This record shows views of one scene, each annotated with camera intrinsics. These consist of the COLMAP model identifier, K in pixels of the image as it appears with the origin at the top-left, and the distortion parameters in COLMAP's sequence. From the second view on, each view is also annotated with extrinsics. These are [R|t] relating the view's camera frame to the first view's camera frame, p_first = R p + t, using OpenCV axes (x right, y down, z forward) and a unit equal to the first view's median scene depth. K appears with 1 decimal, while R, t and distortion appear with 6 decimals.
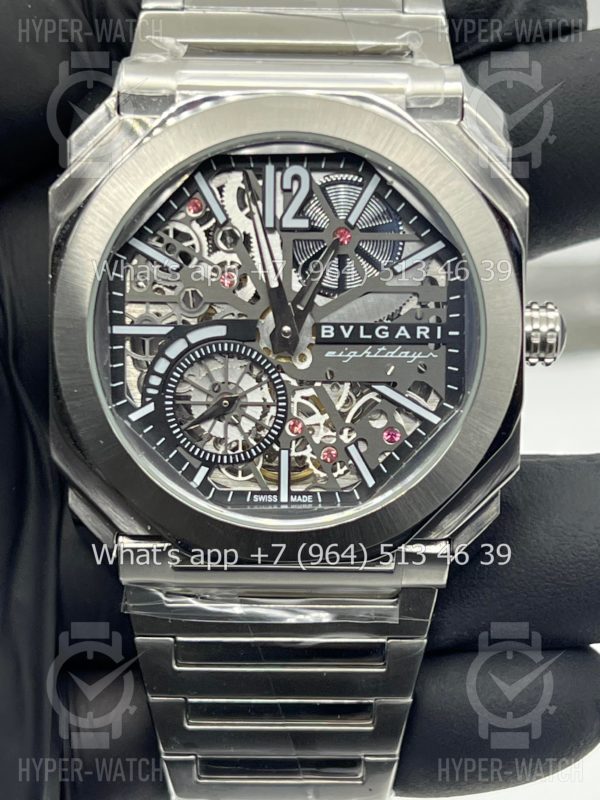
lens RADIAL K [[1793.0, 0, 303.1], [0, 1793.0, 400.2], [0, 0, 1]] dist [0.303104, 0.000000]
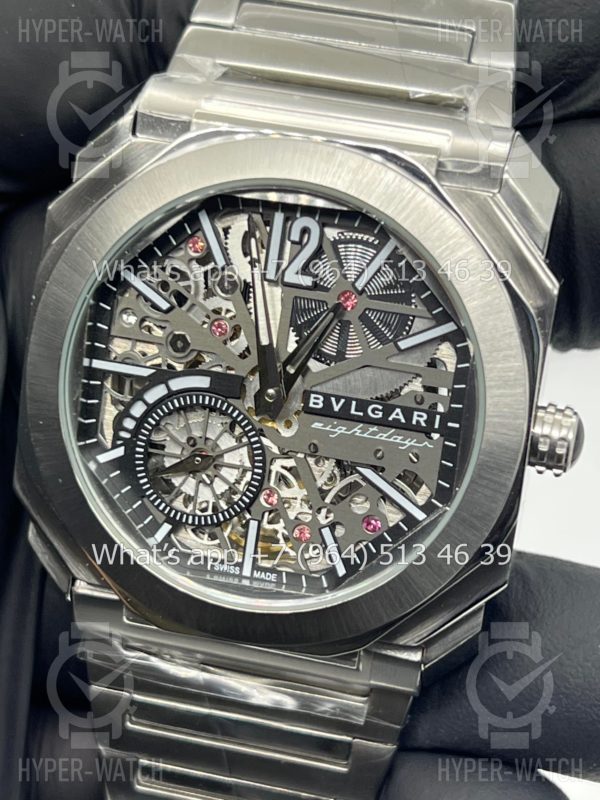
lens RADIAL K [[1793.0, 0, 296.3], [0, 1793.0, 405.8], [0, 0, 1]] dist [0.303104, 0.000000]
pose [[0.973156, 0.156967, -0.168312, 0.156673], [-0.152478, 0.987523, 0.039352, -0.069904], [0.172389, -0.012632, 0.984948, 0.100023]]
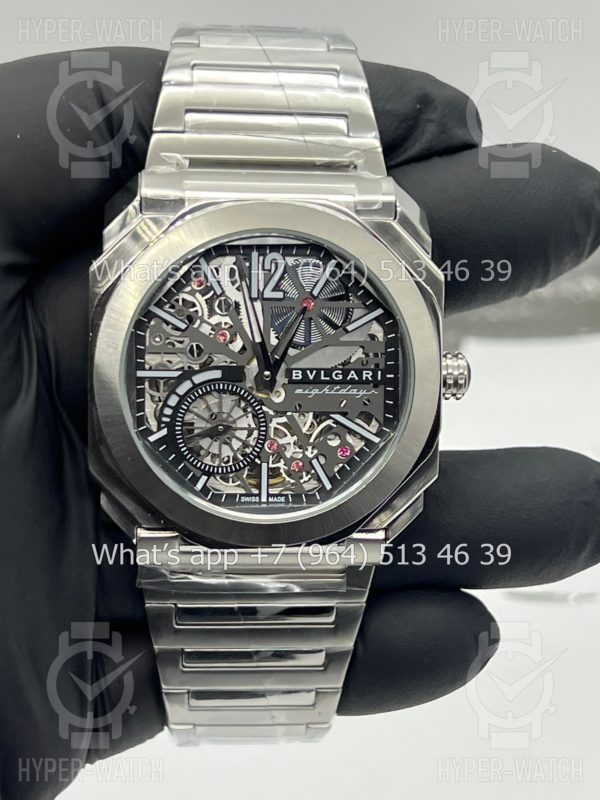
lens RADIAL K [[1793.0, 0, 299.4], [0, 1793.0, 400.2], [0, 0, 1]] dist [0.303104, 0.000000]
pose [[0.996998, -0.002346, 0.077395, -0.088329], [0.002063, 0.999991, 0.003740, -0.024125], [-0.077403, -0.003569, 0.996994, -0.338904]]
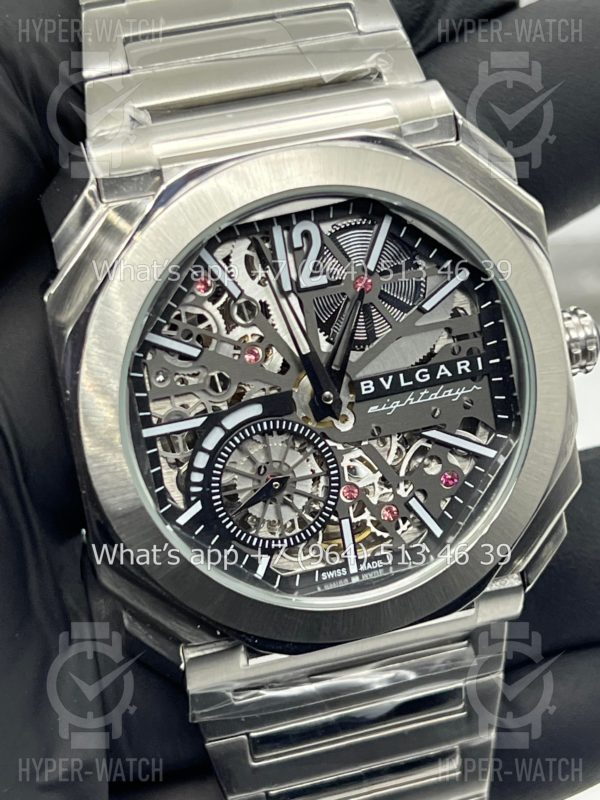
lens RADIAL K [[1793.0, 0, 296.9], [0, 1793.0, 405.0], [0, 0, 1]] dist [0.303104, 0.000000]
pose [[0.962298, -0.209345, 0.173661, -0.185660], [0.201022, 0.977467, 0.064402, -0.096366], [-0.183230, -0.027065, 0.982697, 0.084600]]
